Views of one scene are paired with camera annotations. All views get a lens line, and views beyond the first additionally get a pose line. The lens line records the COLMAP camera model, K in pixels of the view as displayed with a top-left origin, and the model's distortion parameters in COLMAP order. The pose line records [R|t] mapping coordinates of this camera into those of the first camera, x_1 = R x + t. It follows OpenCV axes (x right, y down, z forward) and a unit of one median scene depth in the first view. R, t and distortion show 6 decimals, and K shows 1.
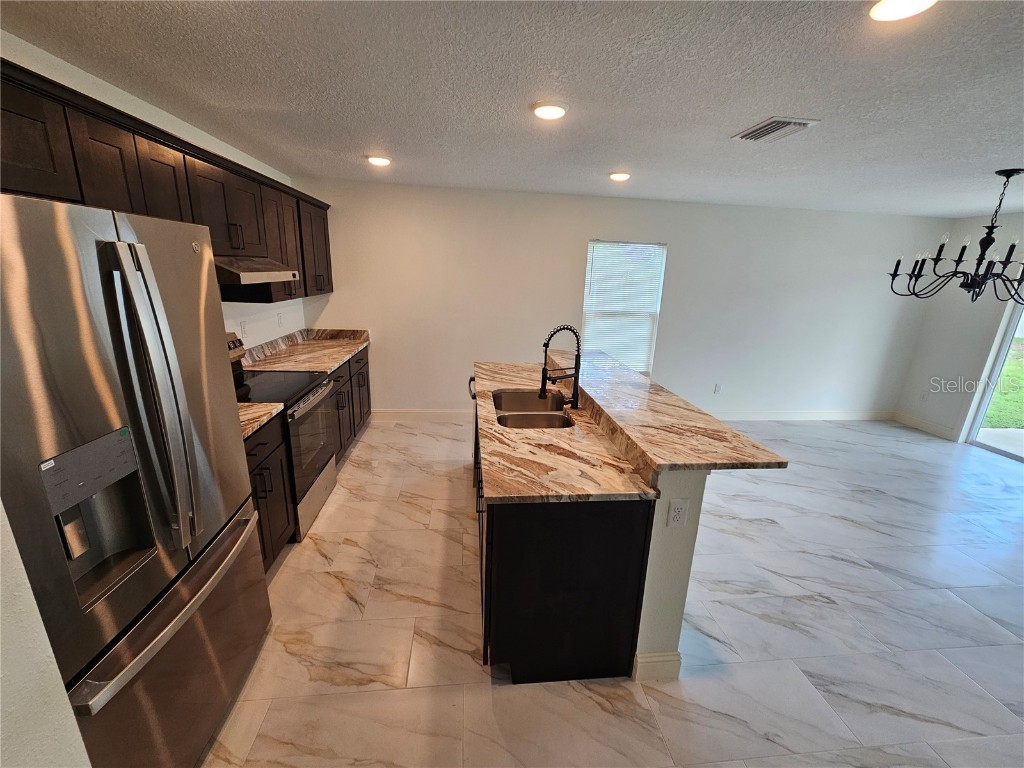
lens RADIAL K [[420.5, 0, 518.2], [0, 420.5, 386.9], [0, 0, 1]] dist [0.003064, 0.000825]
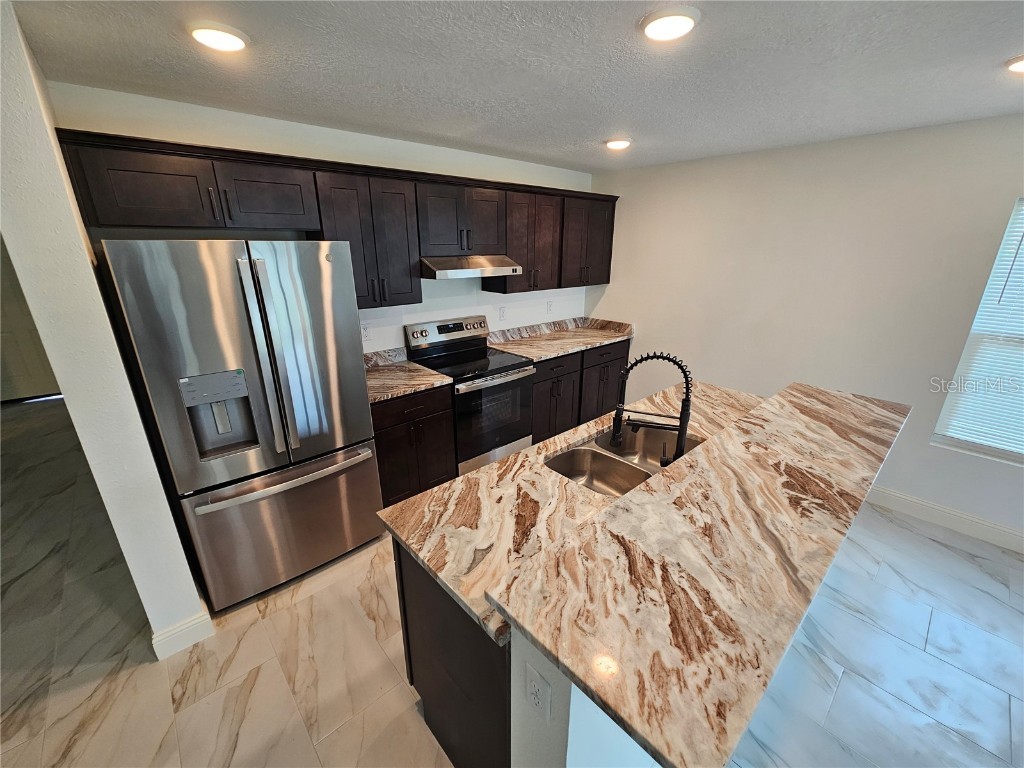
lens RADIAL K [[420.5, 0, 511.5], [0, 420.5, 388.2], [0, 0, 1]] dist [0.003064, 0.000825]
pose [[0.583461, 0.226325, -0.779968, 0.550352], [-0.196590, 0.971182, 0.134749, -0.144911], [0.787988, 0.074713, 0.611140, 0.438954]]
